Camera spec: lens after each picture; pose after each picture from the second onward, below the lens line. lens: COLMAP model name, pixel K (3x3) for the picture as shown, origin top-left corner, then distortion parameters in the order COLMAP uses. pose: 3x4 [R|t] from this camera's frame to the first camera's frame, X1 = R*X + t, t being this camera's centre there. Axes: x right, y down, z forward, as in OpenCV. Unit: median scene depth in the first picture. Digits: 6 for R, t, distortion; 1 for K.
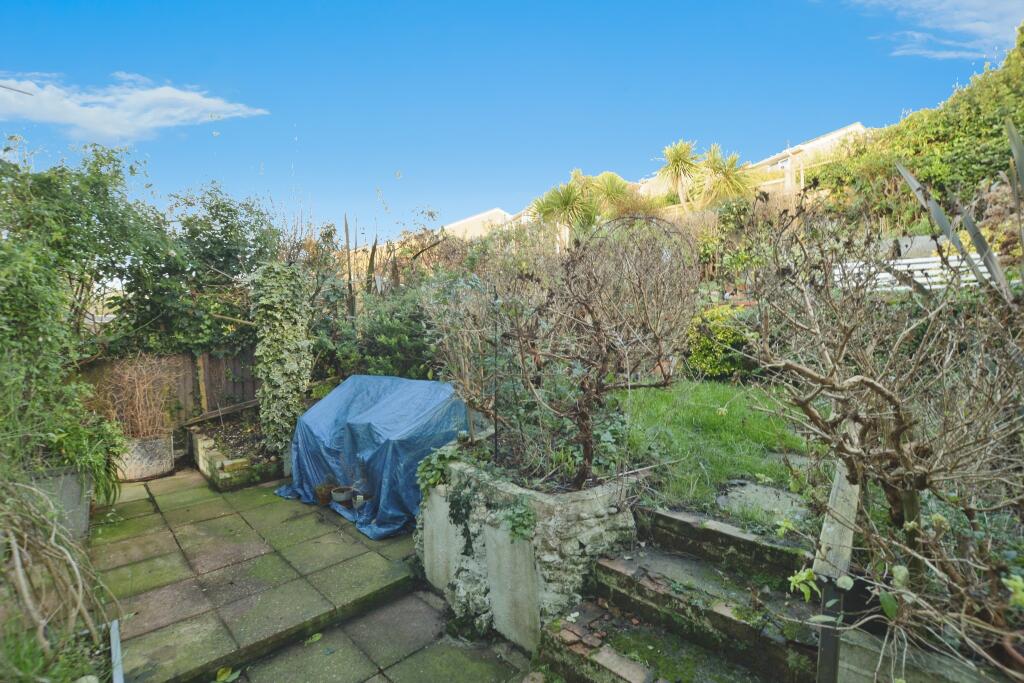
lens RADIAL K [[429.5, 0, 512.0], [0, 429.5, 341.5], [0, 0, 1]] dist [-0.046679, 0.009322]
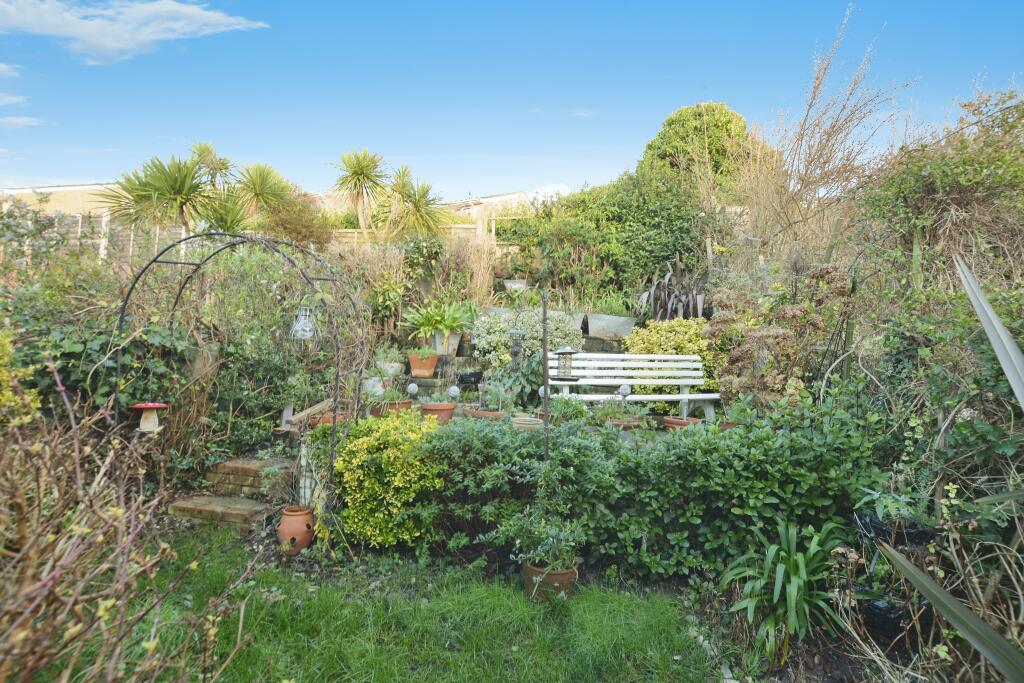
lens RADIAL K [[429.5, 0, 512.0], [0, 429.5, 341.5], [0, 0, 1]] dist [-0.046679, 0.009322]
pose [[0.762106, 0.048958, 0.645599, 0.155663], [-0.017038, 0.998308, -0.055591, -0.108596], [-0.647228, 0.031367, 0.761651, 0.313627]]
